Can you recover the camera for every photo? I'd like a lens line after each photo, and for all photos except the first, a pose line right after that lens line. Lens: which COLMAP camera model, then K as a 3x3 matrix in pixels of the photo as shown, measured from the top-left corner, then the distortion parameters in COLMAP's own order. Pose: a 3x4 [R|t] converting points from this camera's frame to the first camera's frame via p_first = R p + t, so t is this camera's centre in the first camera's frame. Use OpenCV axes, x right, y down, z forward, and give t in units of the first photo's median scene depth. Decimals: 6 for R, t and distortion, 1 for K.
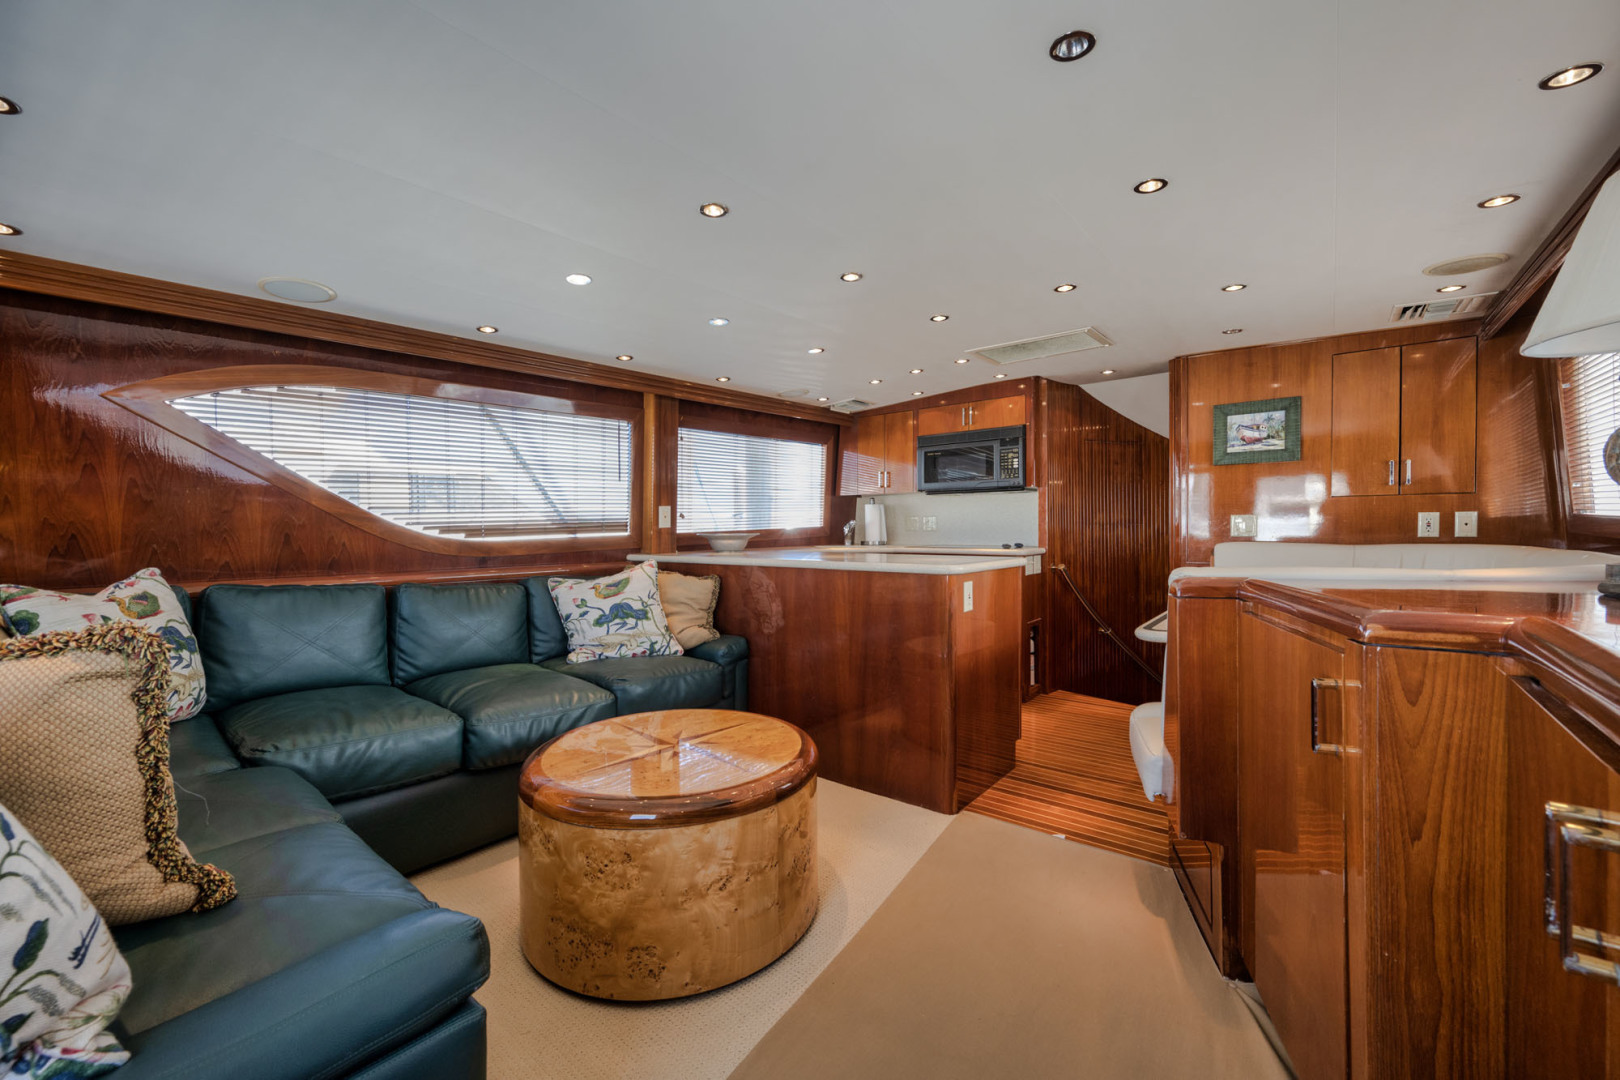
lens RADIAL K [[641.2, 0, 812.7], [0, 641.2, 533.2], [0, 0, 1]] dist [-0.001126, -0.000303]
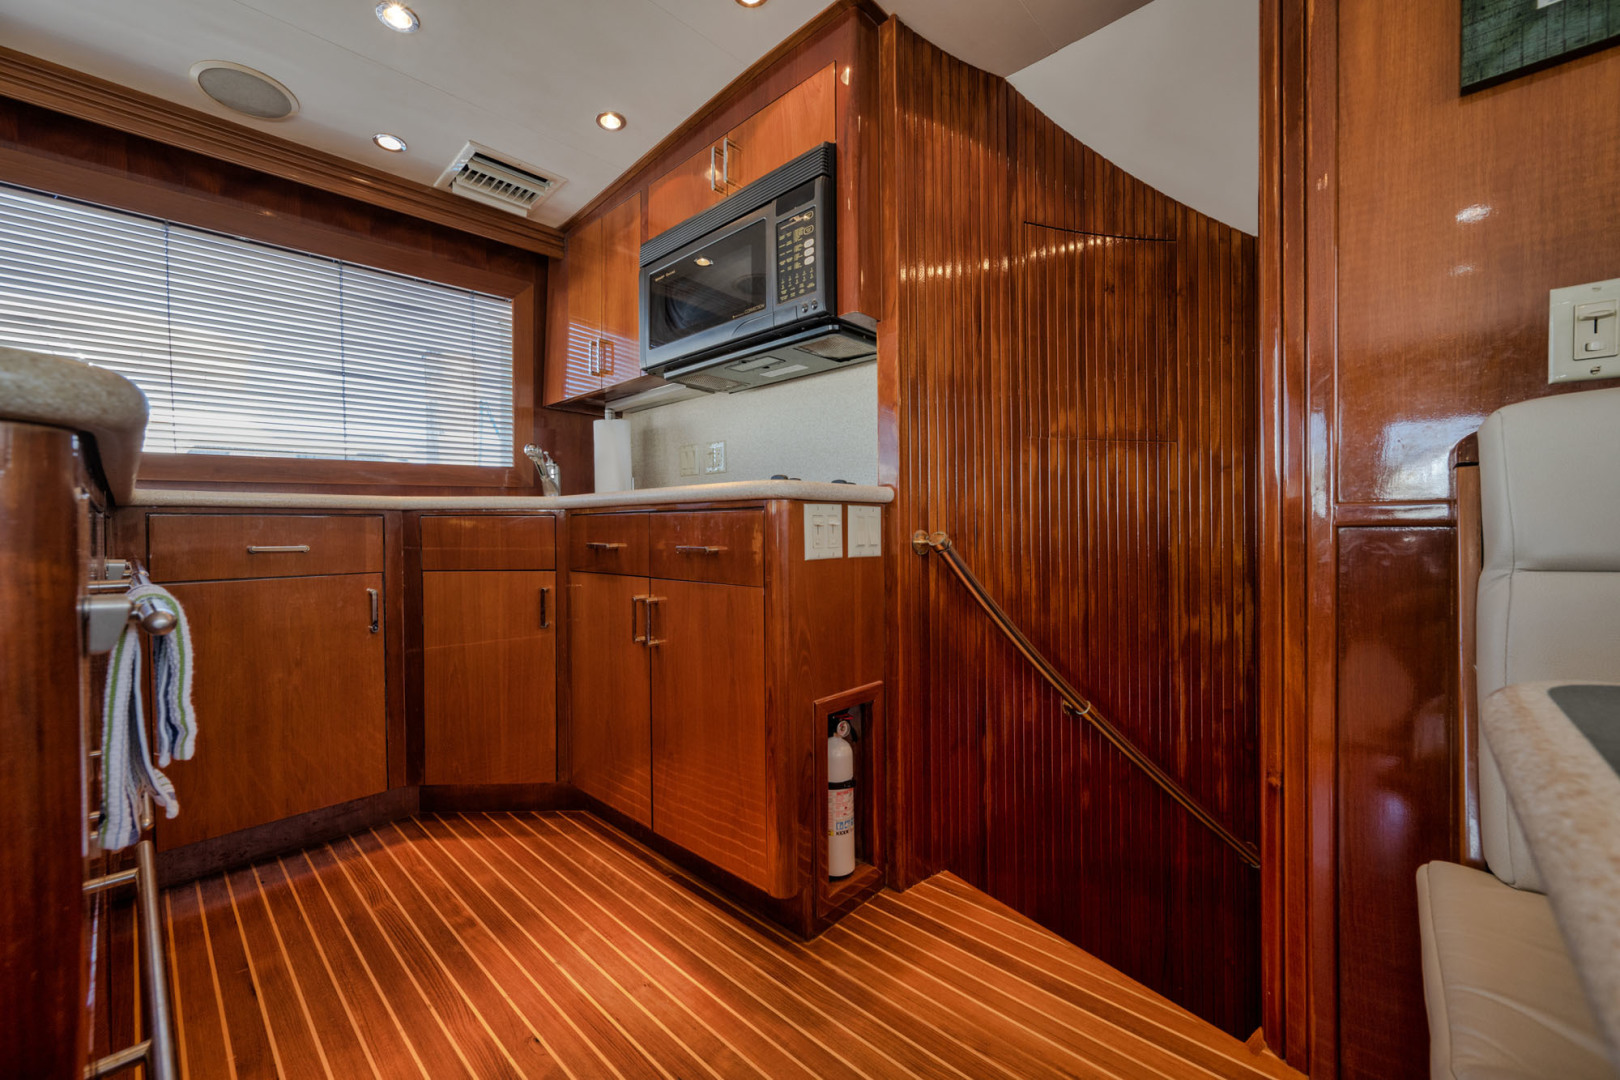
lens RADIAL K [[641.2, 0, 812.7], [0, 641.2, 533.2], [0, 0, 1]] dist [-0.001126, -0.000303]
pose [[0.997958, 0.003996, -0.063745, 0.312812], [-0.003883, 0.999991, 0.001887, 0.044180], [0.063752, -0.001636, 0.997964, 0.584227]]
